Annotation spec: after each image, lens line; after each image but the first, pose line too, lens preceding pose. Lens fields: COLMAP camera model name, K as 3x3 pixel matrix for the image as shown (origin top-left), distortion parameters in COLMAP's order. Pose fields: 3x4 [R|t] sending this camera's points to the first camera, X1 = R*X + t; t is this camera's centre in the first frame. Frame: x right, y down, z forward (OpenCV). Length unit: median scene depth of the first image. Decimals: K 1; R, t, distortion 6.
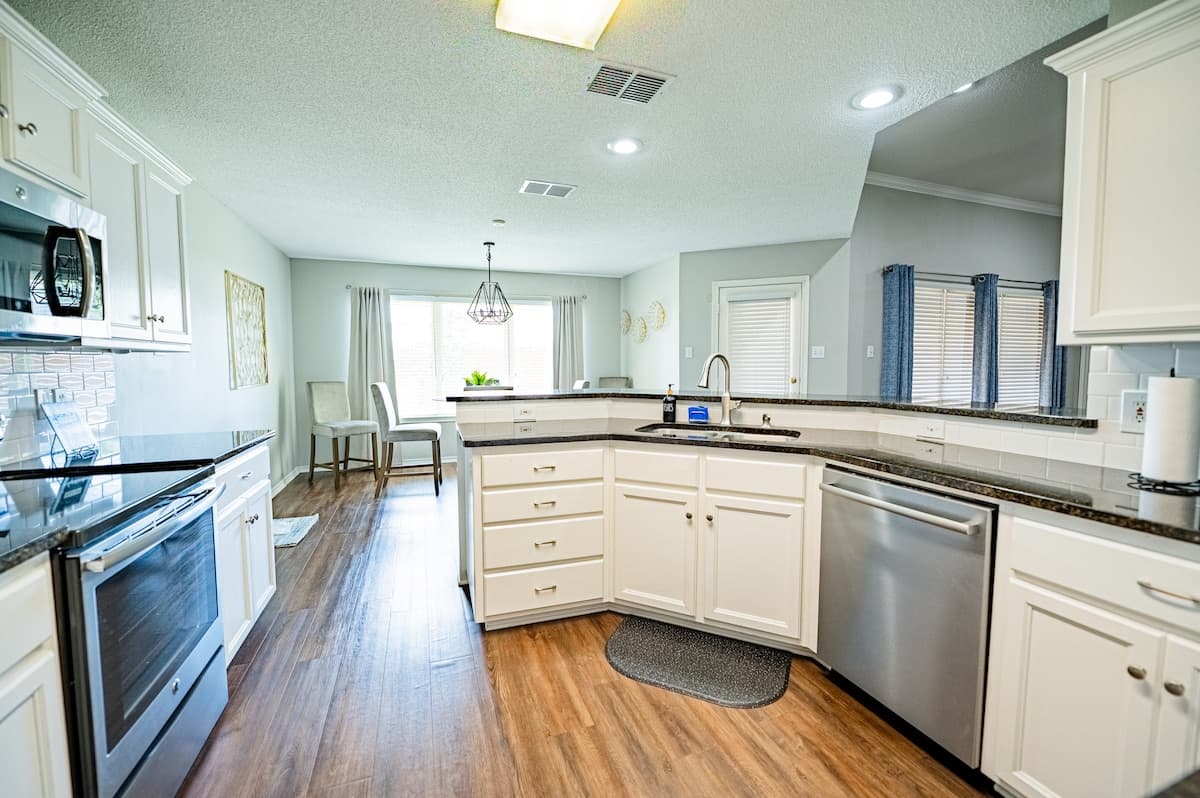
lens RADIAL K [[484.1, 0, 598.3], [0, 484.1, 394.9], [0, 0, 1]] dist [-0.005329, -0.000910]
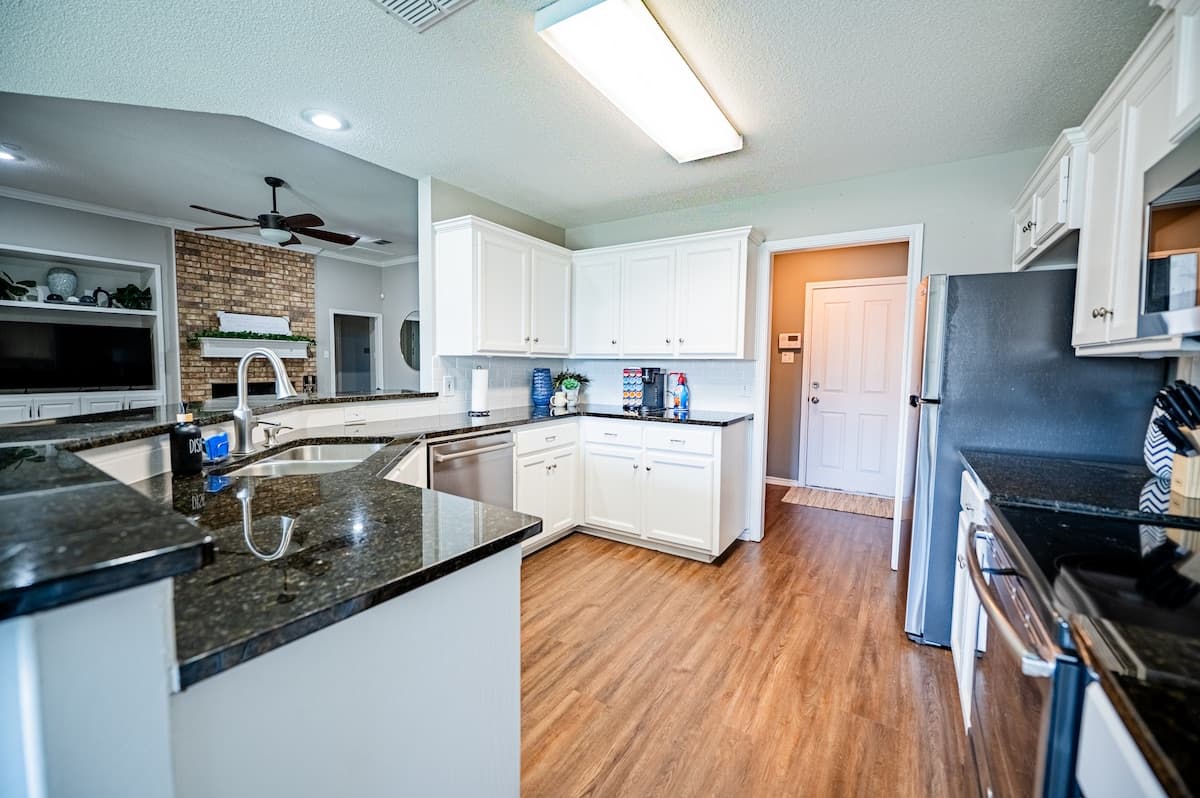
lens RADIAL K [[484.1, 0, 595.6], [0, 484.1, 394.8], [0, 0, 1]] dist [-0.005329, -0.000910]
pose [[-0.603859, -0.054605, 0.795219, -0.923907], [0.042404, 0.994037, 0.100457, -0.107564], [-0.795963, 0.094382, -0.597942, 1.626547]]
